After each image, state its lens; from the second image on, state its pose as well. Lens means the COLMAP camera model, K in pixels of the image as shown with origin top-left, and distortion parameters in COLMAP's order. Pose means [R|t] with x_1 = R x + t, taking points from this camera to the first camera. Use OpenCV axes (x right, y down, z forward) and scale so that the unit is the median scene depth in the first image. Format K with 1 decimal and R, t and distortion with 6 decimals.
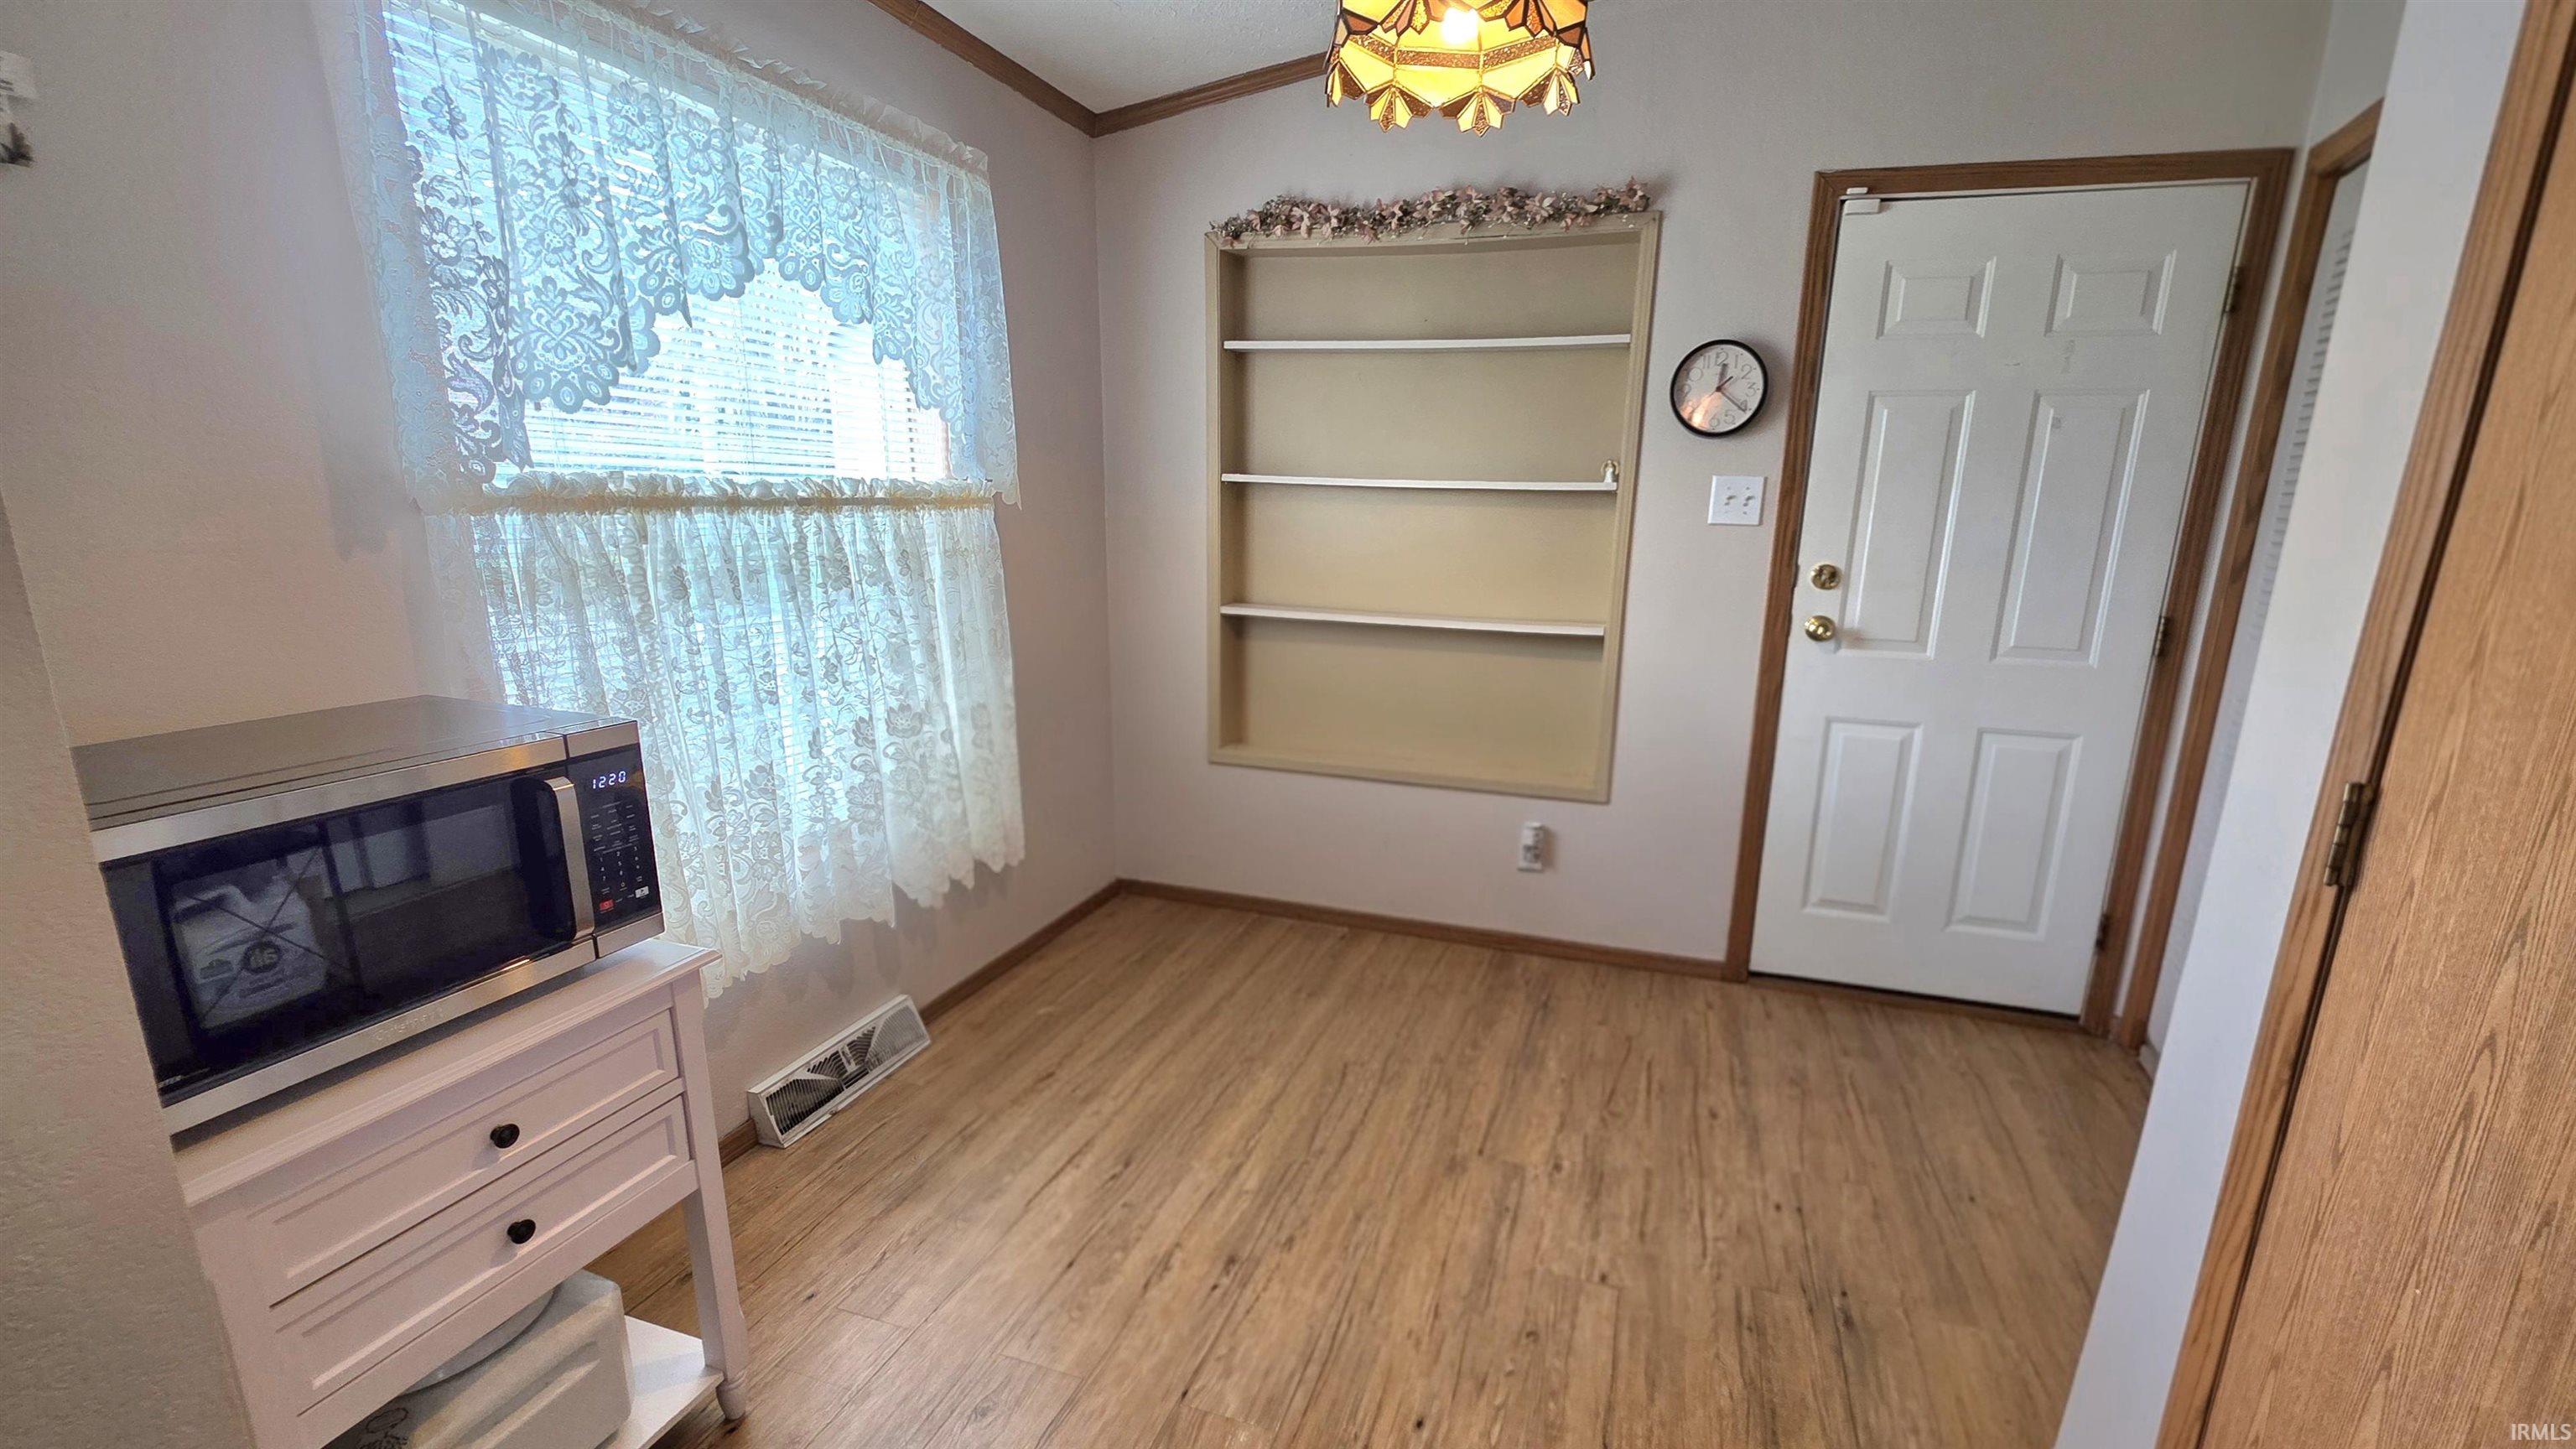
lens RADIAL K [[1076.0, 0, 1339.1], [0, 1076.0, 759.6], [0, 0, 1]] dist [0.001552, -0.000481]
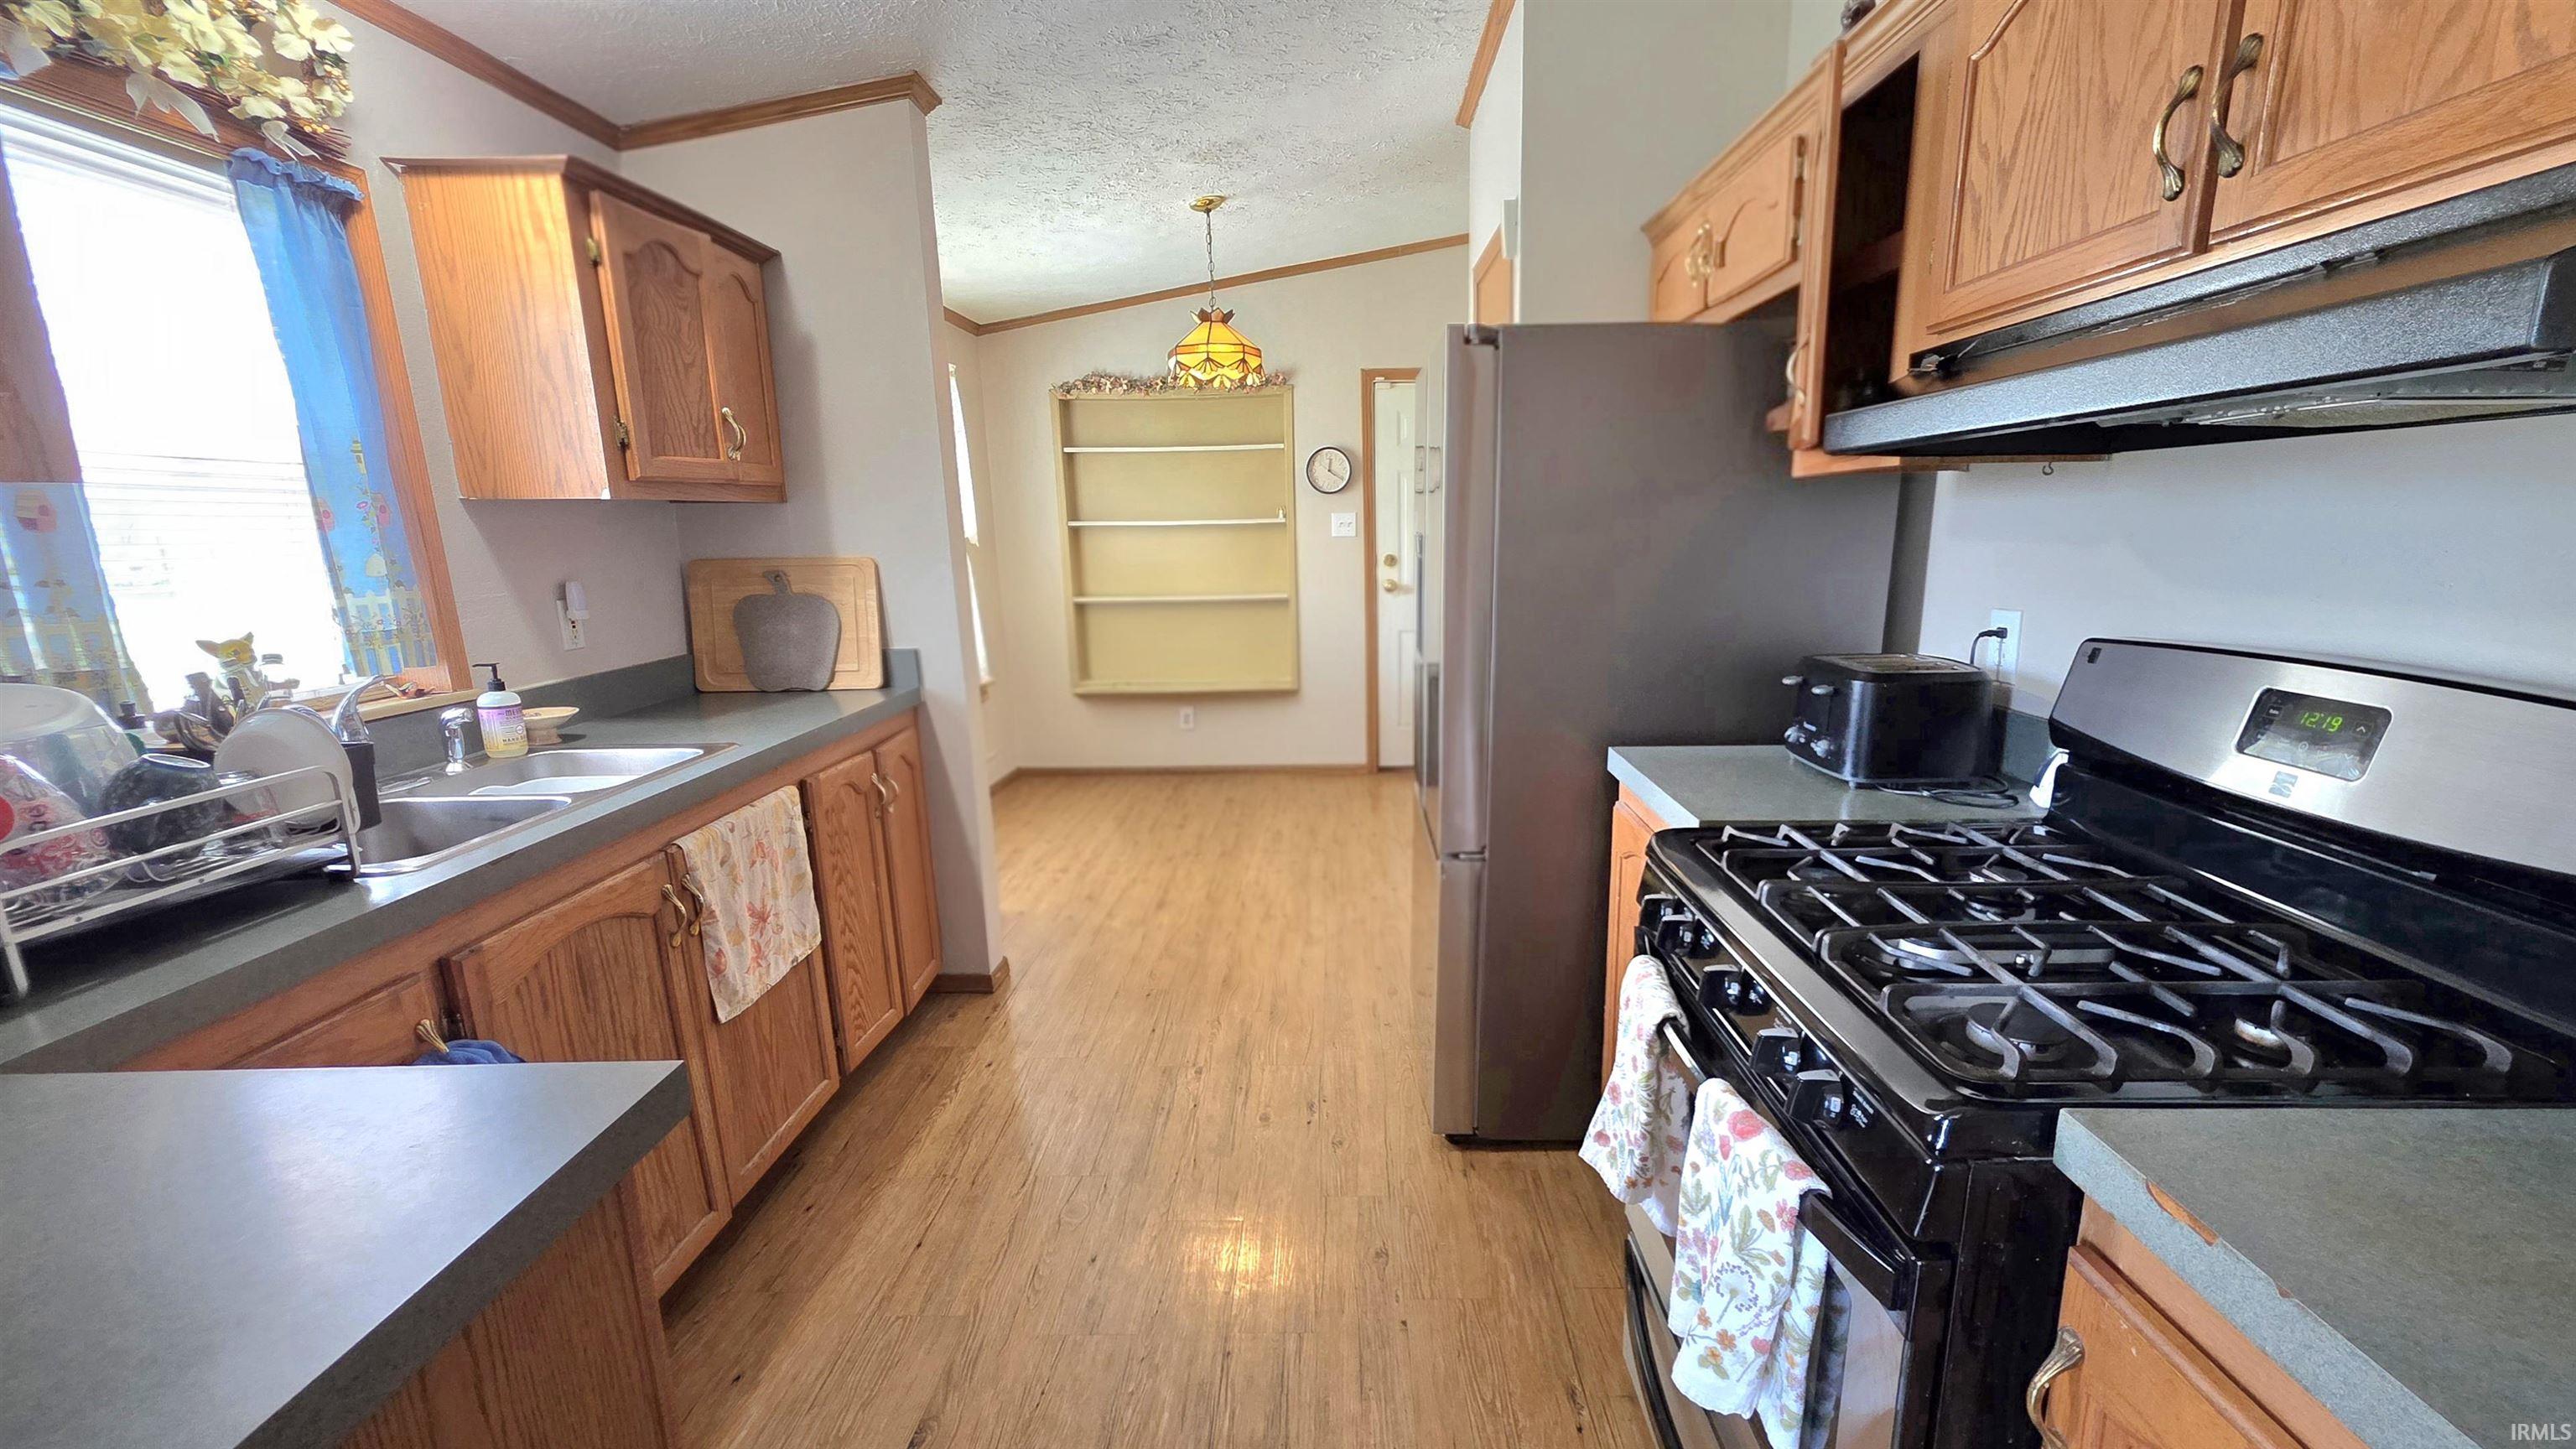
lens RADIAL K [[1076.0, 0, 1320.6], [0, 1076.0, 769.1], [0, 0, 1]] dist [0.001552, -0.000481]
pose [[0.957783, -0.104801, 0.267708, -0.246268], [0.107944, 0.994152, 0.002991, 0.191557], [-0.266456, 0.026033, 0.963495, -0.867595]]
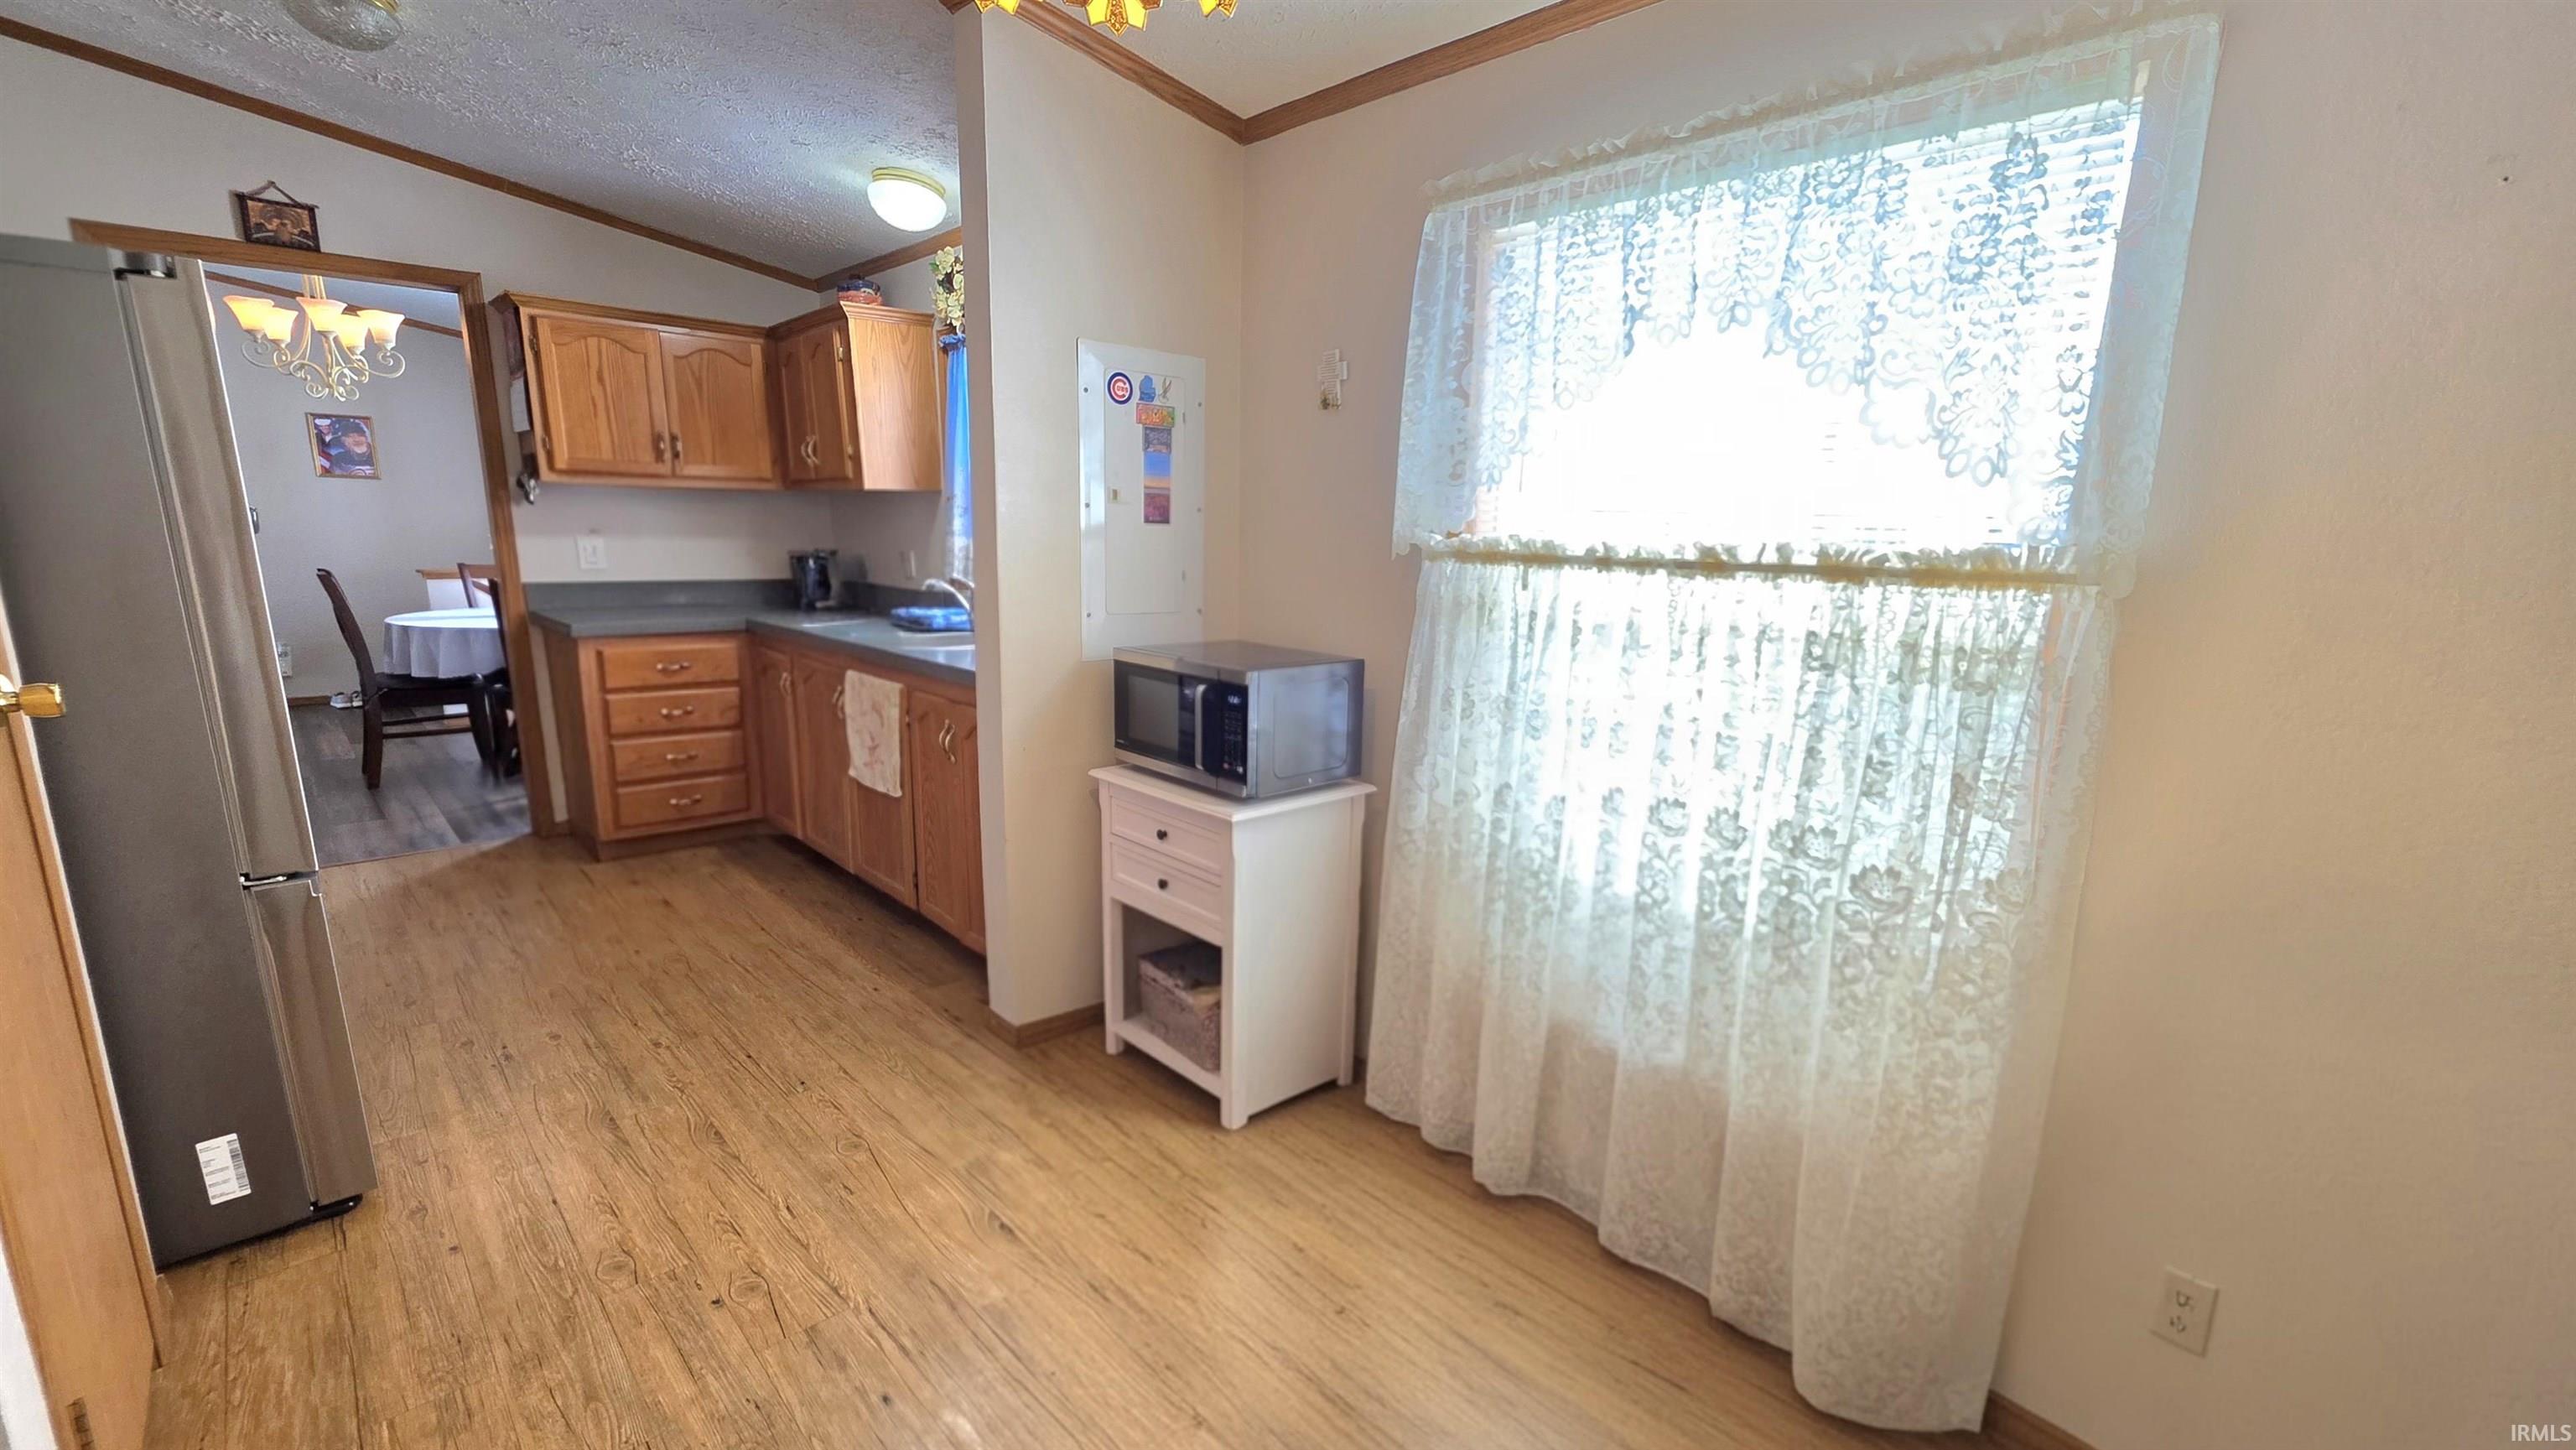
lens RADIAL K [[1104.1, 0, 1337.6], [0, 1104.1, 779.9], [0, 0, 1]] dist [0.000921, 0.000081]
pose [[-0.481984, 0.159214, -0.861593, 0.382340], [-0.244761, 0.919737, 0.306880, -0.209929], [0.841299, 0.358796, -0.404330, 0.872076]]
